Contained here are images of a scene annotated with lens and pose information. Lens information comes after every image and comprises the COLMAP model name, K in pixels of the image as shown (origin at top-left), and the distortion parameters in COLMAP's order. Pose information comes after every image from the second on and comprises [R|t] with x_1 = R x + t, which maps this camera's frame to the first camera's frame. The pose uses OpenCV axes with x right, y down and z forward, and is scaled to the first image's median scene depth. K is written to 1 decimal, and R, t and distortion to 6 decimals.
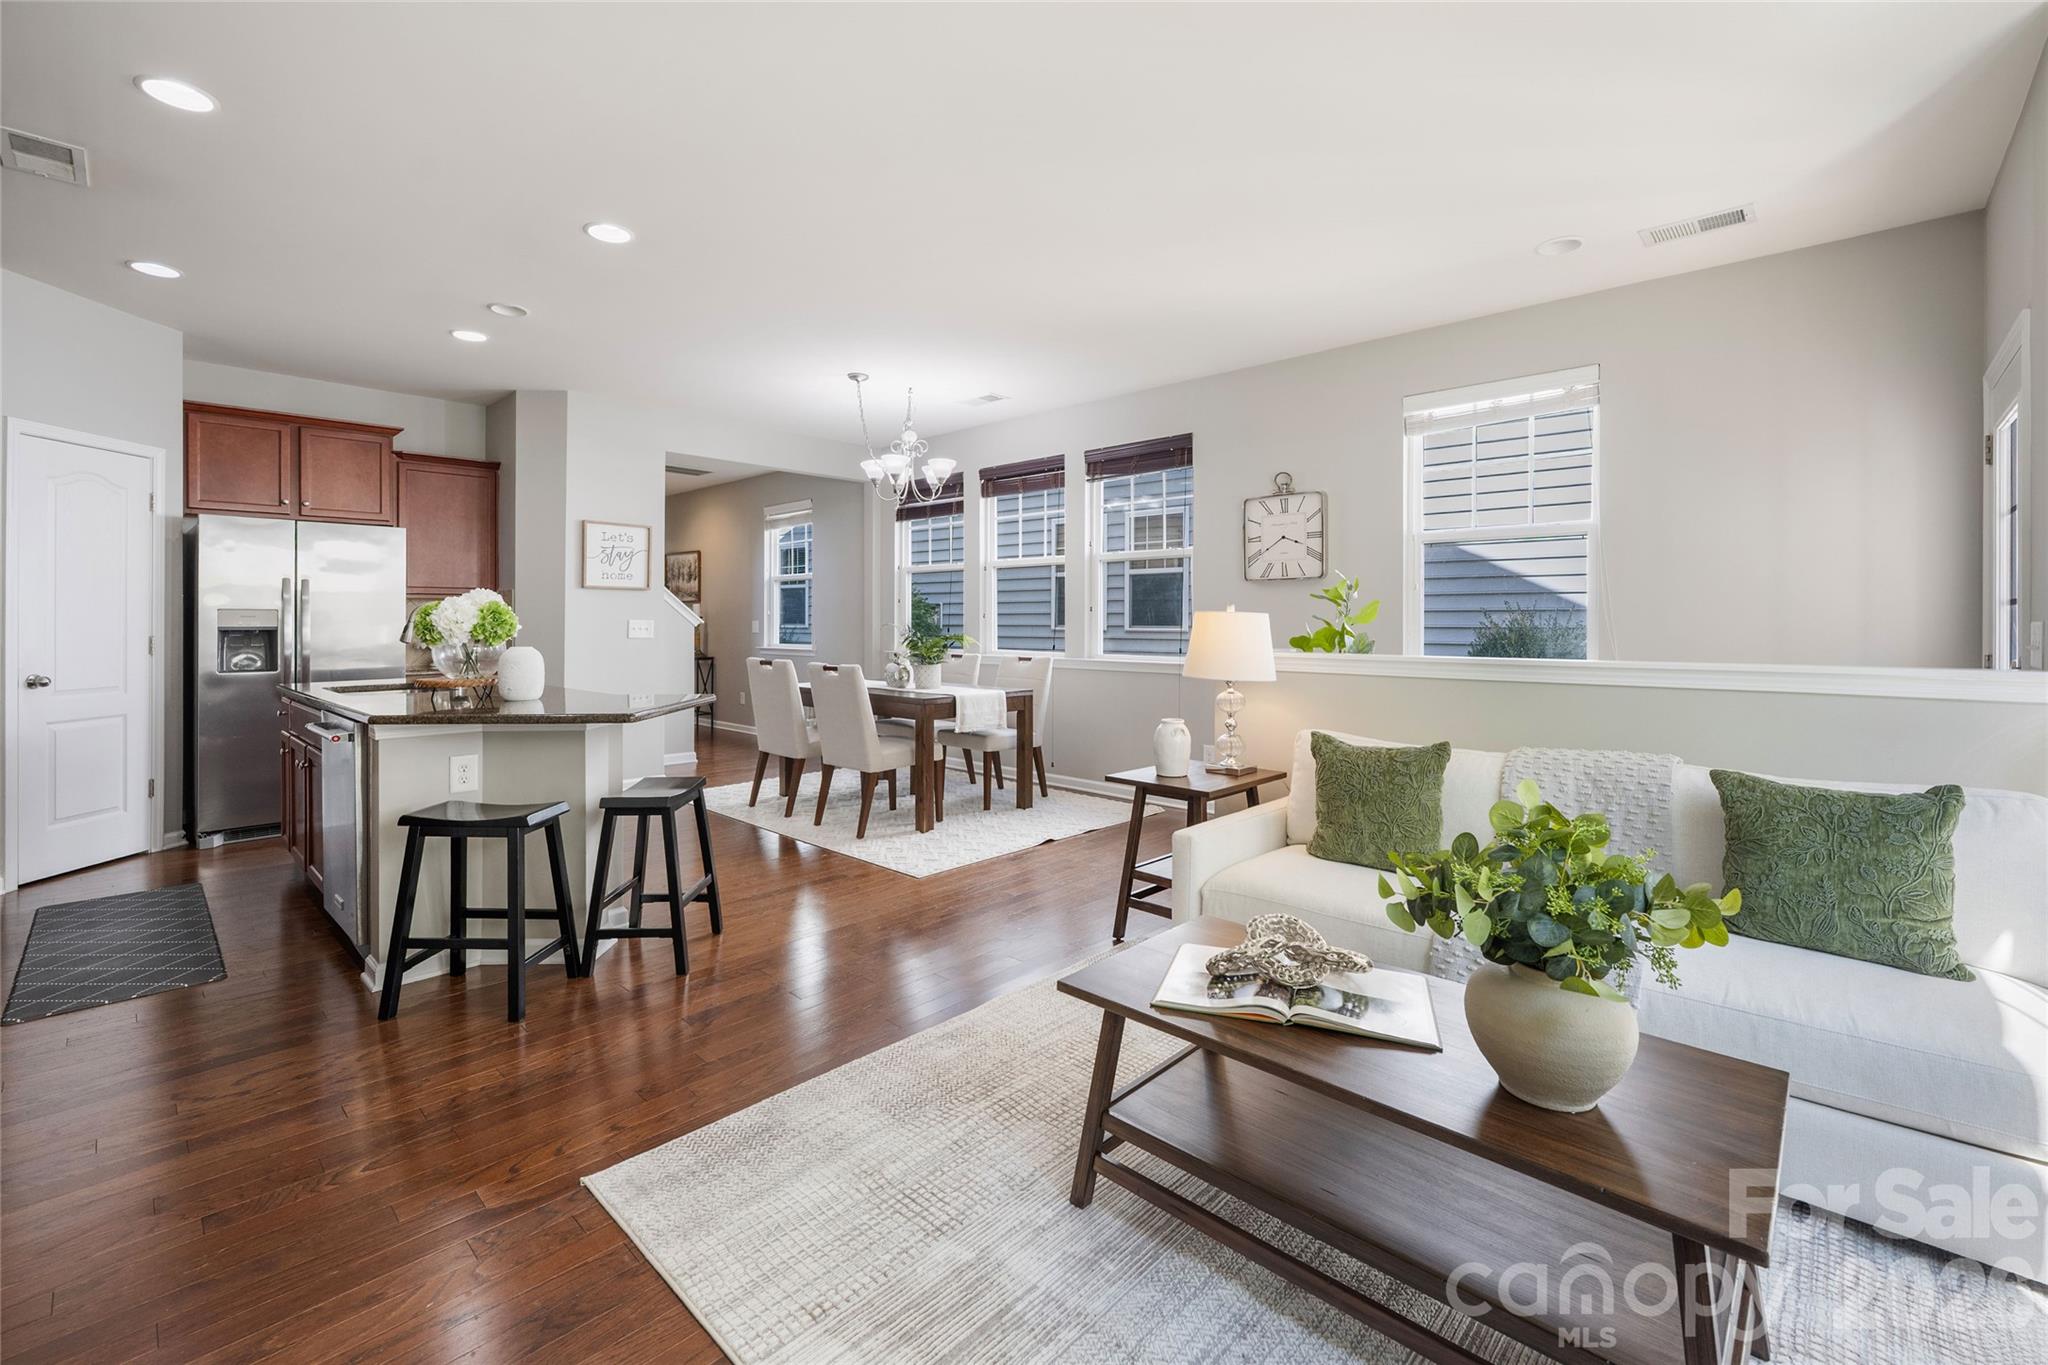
lens RADIAL K [[867.5, 0, 1019.5], [0, 867.5, 620.7], [0, 0, 1]] dist [0.000788, 0.000500]
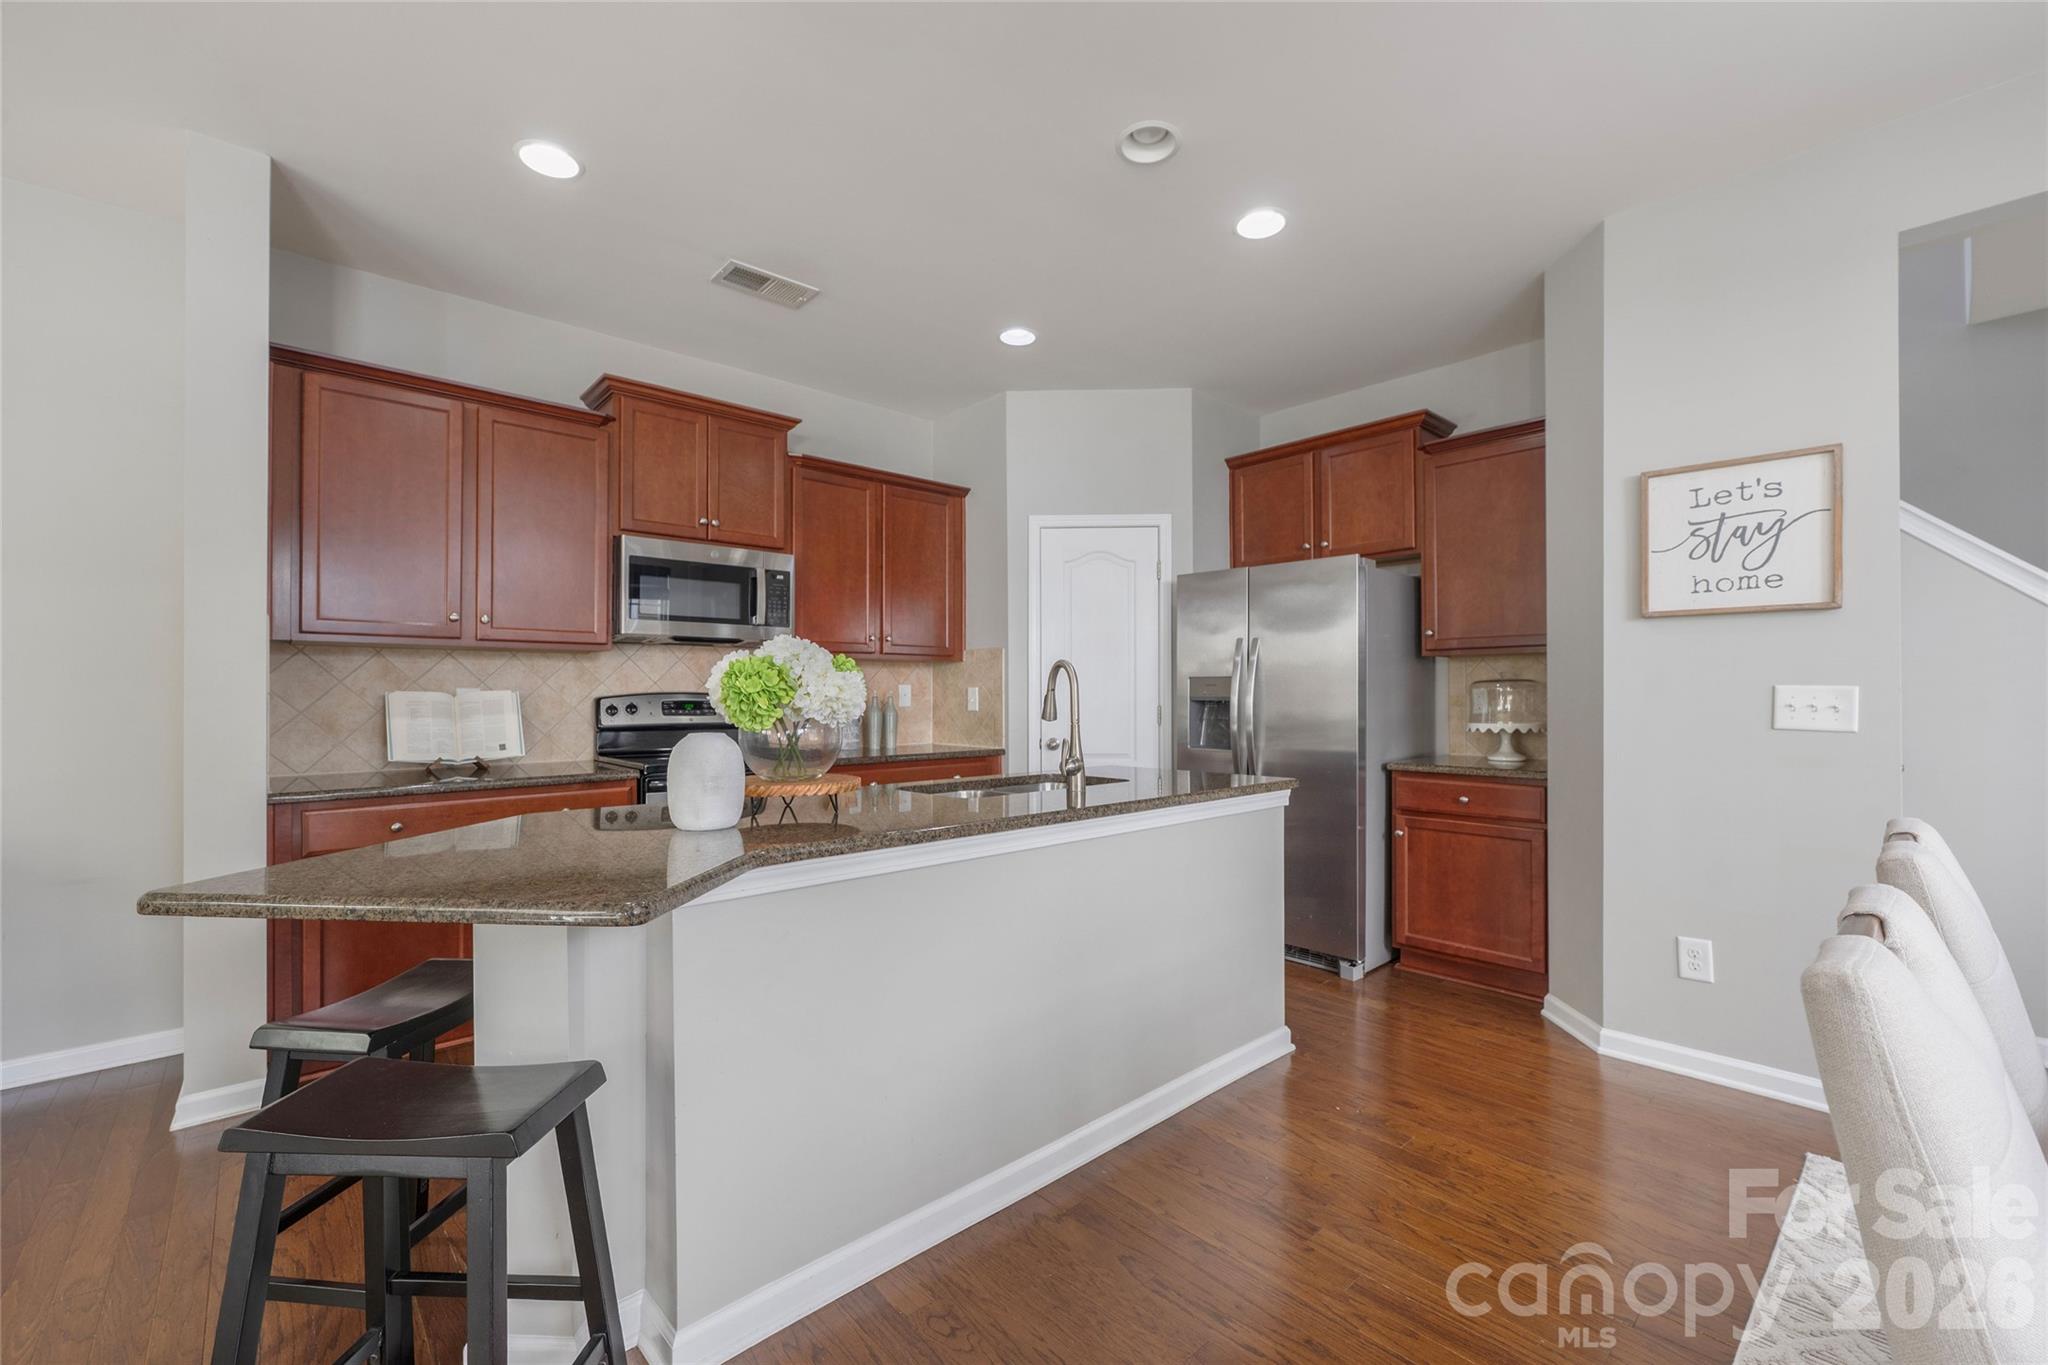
lens RADIAL K [[833.5, 0, 1024.0], [0, 833.5, 682.5], [0, 0, 1]] dist [-0.009965, -0.000057]
pose [[-0.068540, -0.009652, -0.997602, -0.039370], [0.003652, 0.999944, -0.009925, 0.000571], [0.997642, -0.004323, -0.068501, 0.846342]]
